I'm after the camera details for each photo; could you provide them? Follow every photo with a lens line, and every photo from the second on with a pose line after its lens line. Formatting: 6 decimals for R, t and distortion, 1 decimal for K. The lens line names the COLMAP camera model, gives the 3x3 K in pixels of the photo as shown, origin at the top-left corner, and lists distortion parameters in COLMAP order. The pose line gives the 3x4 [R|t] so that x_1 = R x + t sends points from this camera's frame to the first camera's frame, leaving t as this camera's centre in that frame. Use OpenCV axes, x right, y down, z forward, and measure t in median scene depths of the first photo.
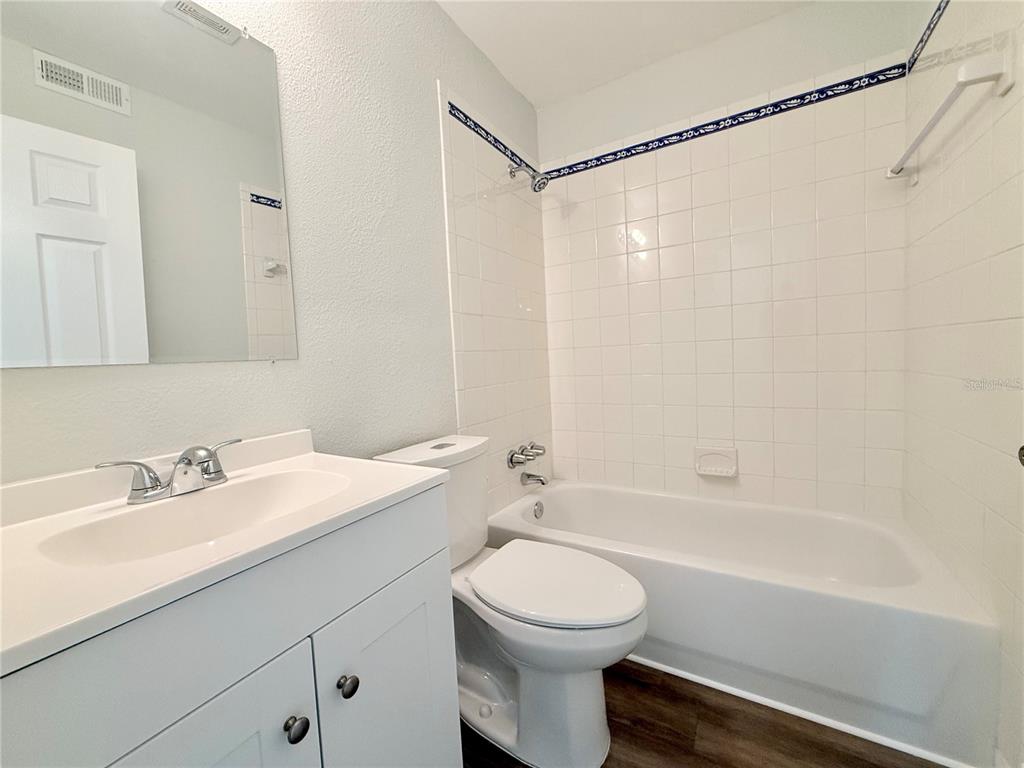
lens RADIAL K [[408.7, 0, 508.6], [0, 408.7, 383.0], [0, 0, 1]] dist [-0.001269, 0.000233]
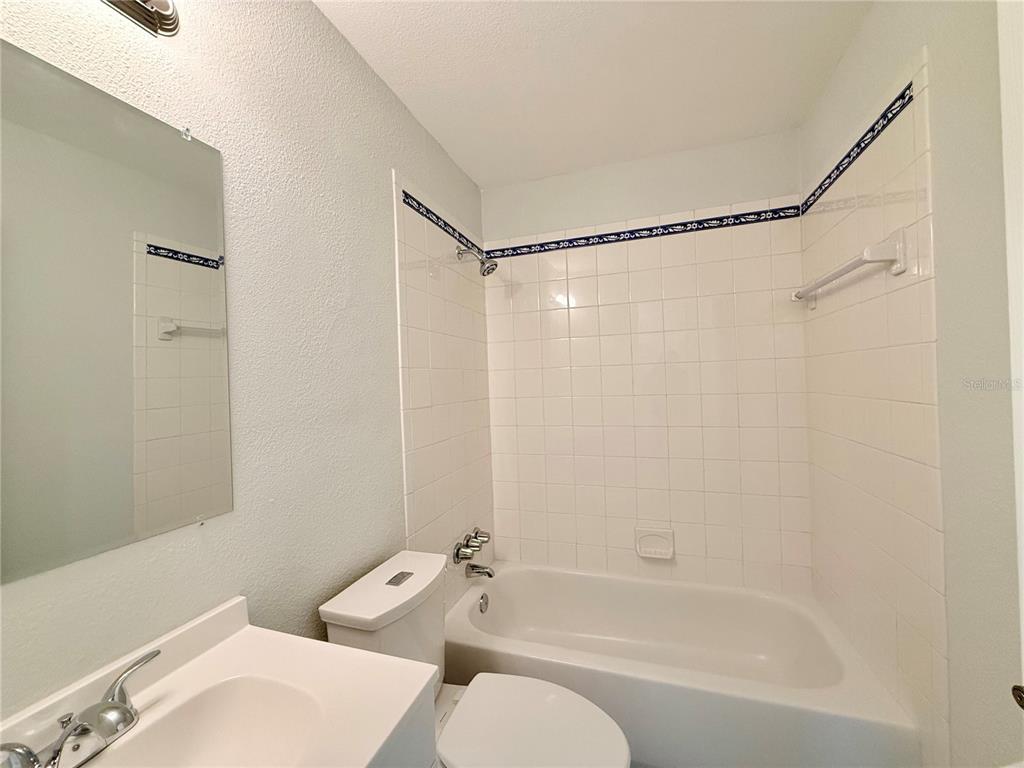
lens RADIAL K [[408.7, 0, 508.6], [0, 408.7, 383.0], [0, 0, 1]] dist [-0.001269, 0.000233]
pose [[0.977931, 0.015116, 0.208382, -0.082246], [-0.000636, 0.997590, -0.069381, -0.144678], [-0.208928, 0.067718, 0.975584, 0.035125]]
